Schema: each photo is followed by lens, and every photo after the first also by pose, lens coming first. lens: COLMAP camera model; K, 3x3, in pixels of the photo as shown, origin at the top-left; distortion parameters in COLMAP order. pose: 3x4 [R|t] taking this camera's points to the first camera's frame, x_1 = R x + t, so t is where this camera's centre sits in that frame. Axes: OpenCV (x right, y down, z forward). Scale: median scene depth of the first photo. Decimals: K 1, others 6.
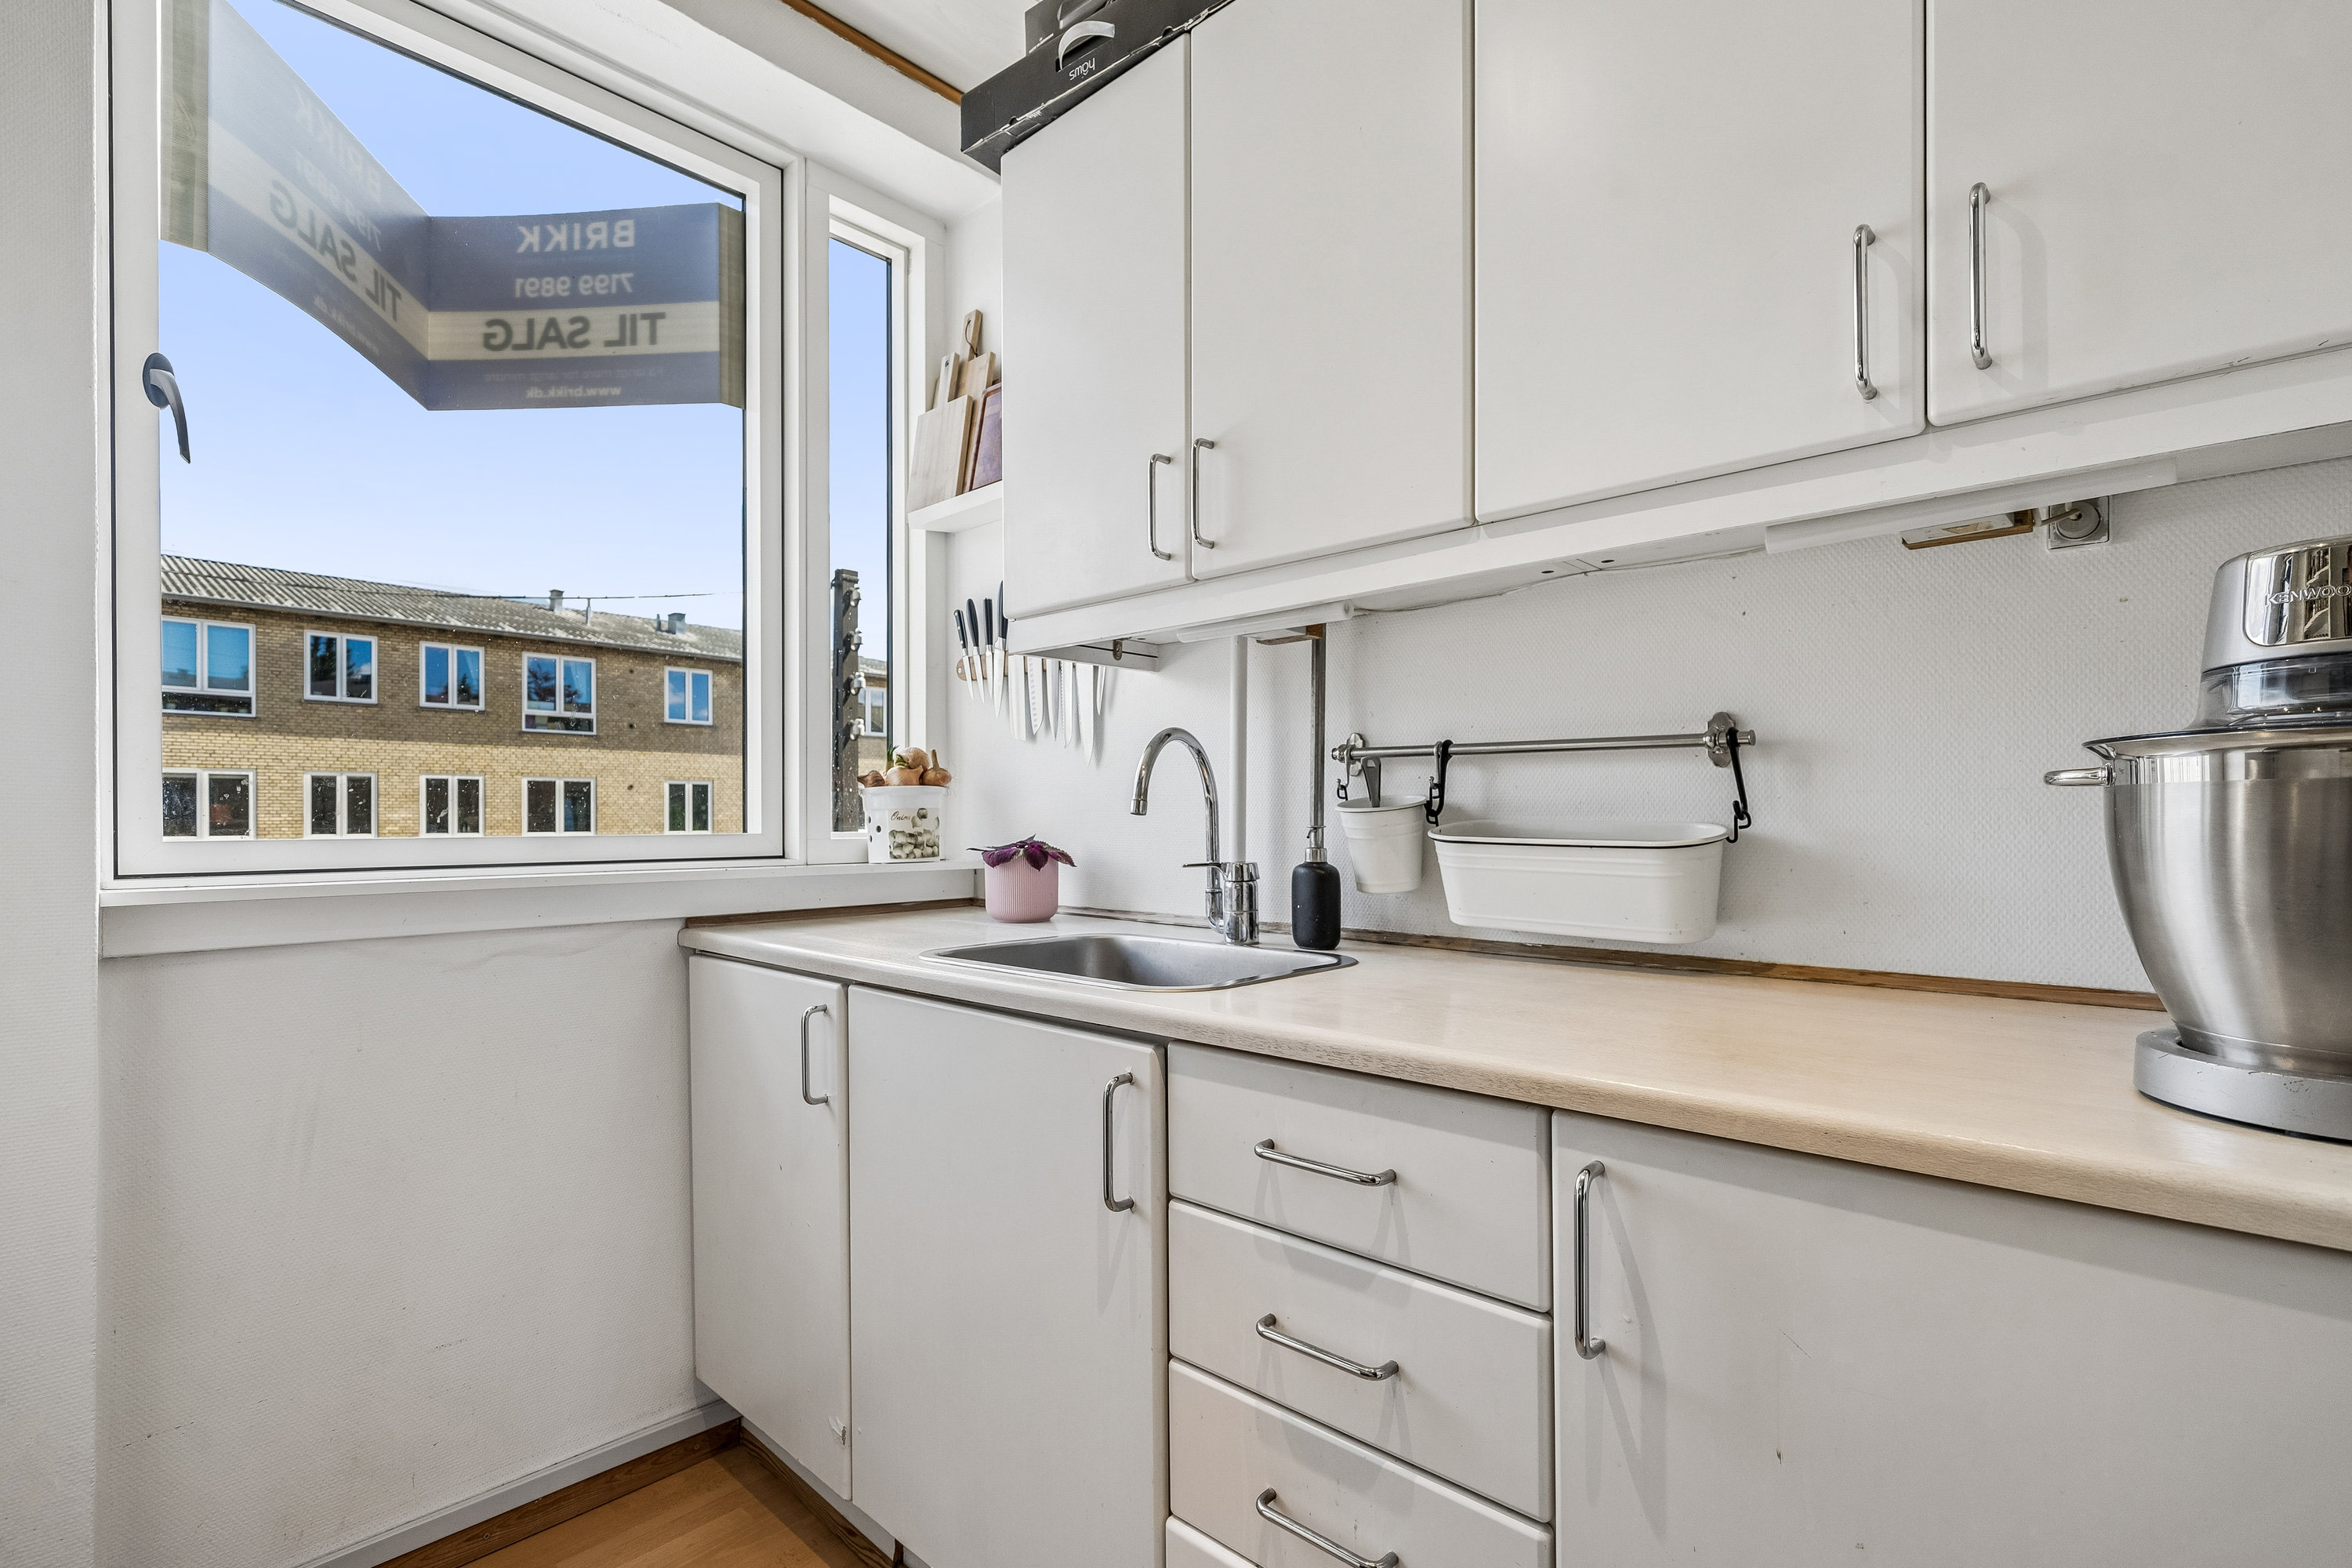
lens RADIAL K [[1108.4, 0, 1207.7], [0, 1108.4, 819.0], [0, 0, 1]] dist [-0.002825, 0.000061]
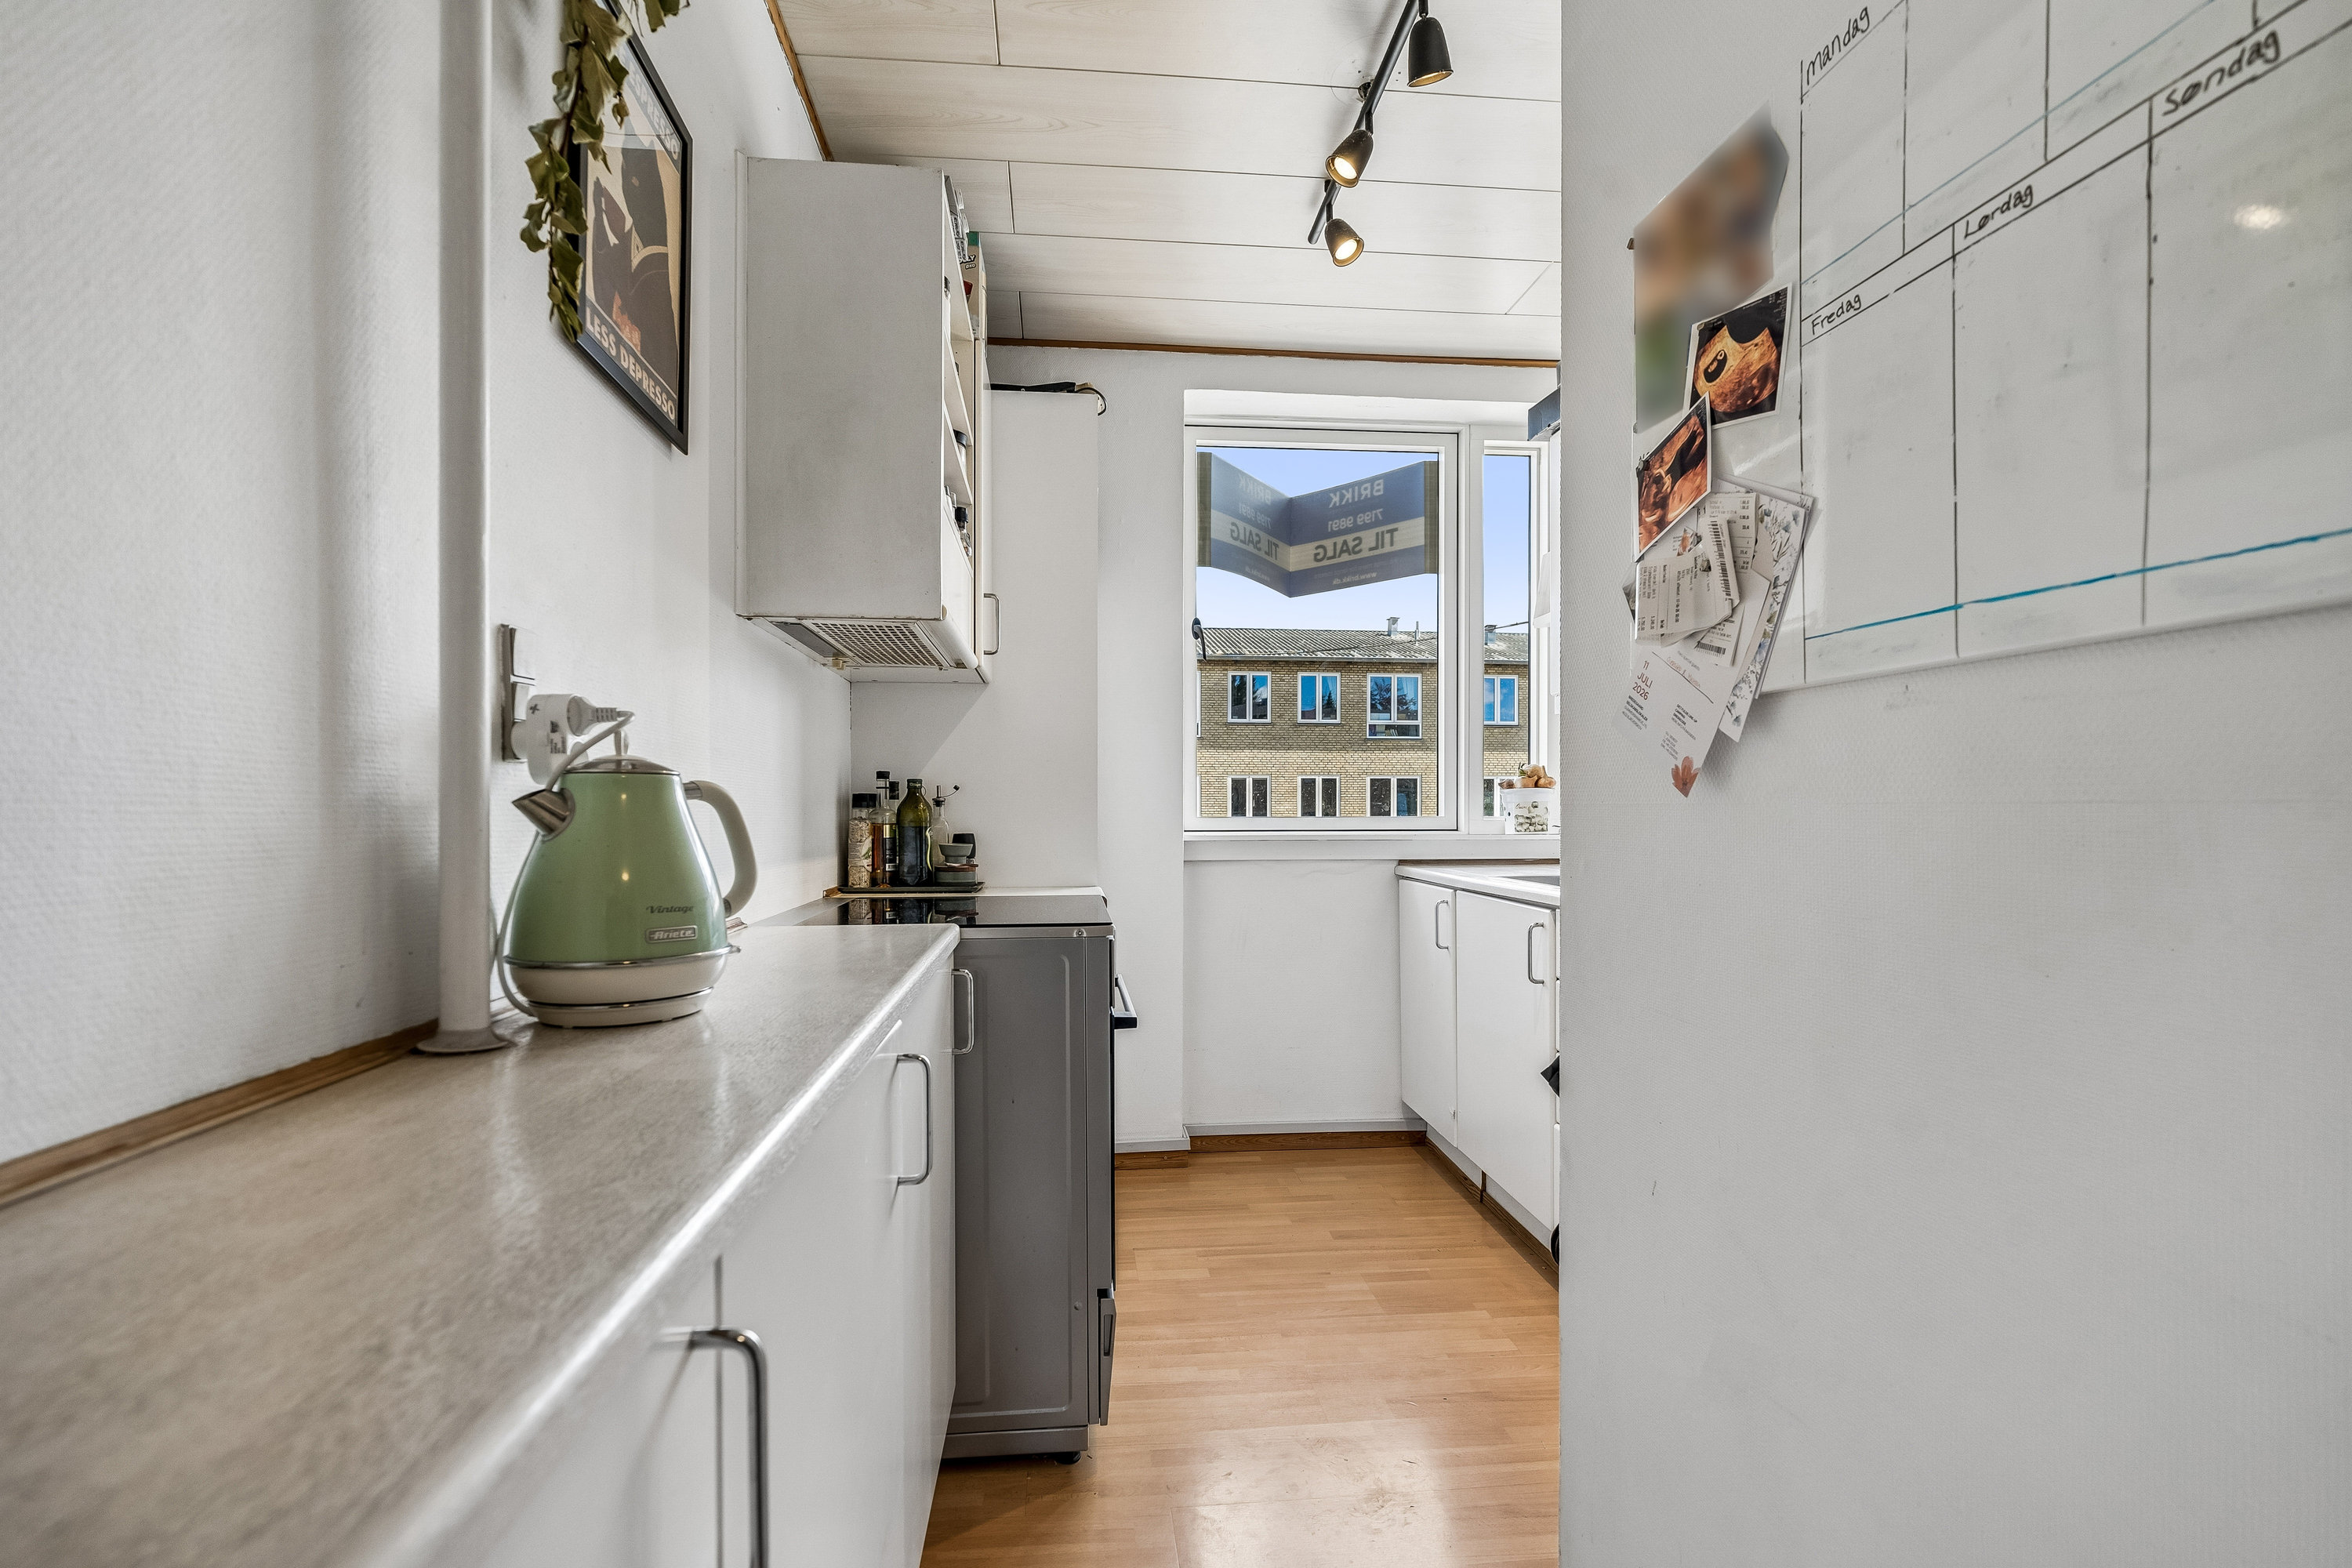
lens RADIAL K [[1052.7, 0, 1167.3], [0, 1052.7, 811.8], [0, 0, 1]] dist [-0.000766, -0.000018]
pose [[0.737245, 0.002037, -0.675622, 0.388010], [-0.001126, 0.999998, 0.001787, 0.003139], [0.675624, -0.000556, 0.737246, -0.512326]]
